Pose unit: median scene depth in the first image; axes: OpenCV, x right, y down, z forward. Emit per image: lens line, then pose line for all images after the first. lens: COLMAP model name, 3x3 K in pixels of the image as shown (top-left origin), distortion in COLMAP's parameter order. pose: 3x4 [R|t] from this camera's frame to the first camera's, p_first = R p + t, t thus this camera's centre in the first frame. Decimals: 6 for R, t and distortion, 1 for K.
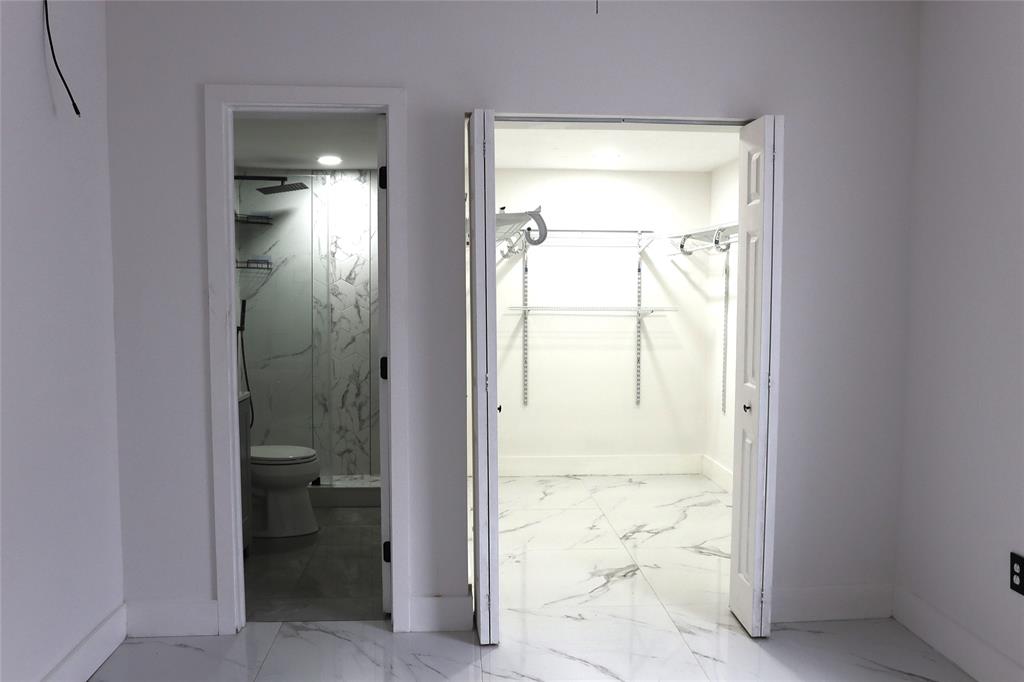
lens RADIAL K [[853.6, 0, 512.0], [0, 853.6, 341.0], [0, 0, 1]] dist [-0.049111, 0.007465]
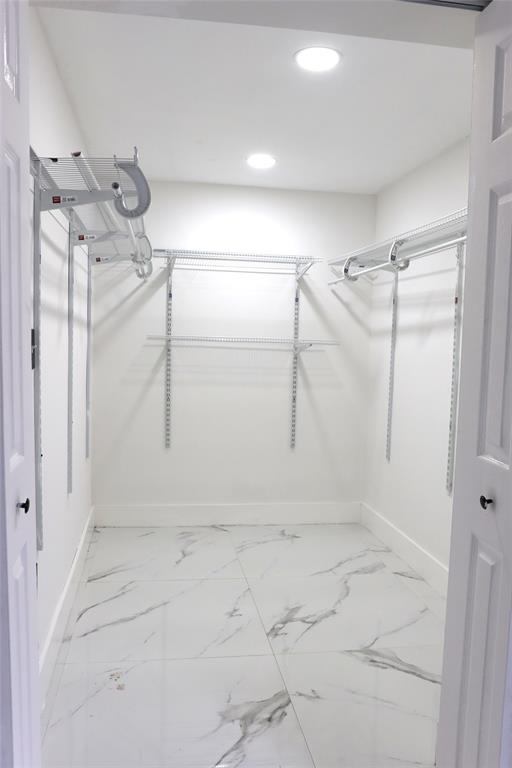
lens RADIAL K [[633.6, 0, 256.0], [0, 633.6, 384.0], [0, 0, 1]] dist [0.002025, 0.000410]
pose [[0.995997, 0.016665, 0.087822, 0.051346], [-0.017677, 0.999786, 0.010758, -0.000195], [-0.087624, -0.012268, 0.996078, 0.351443]]
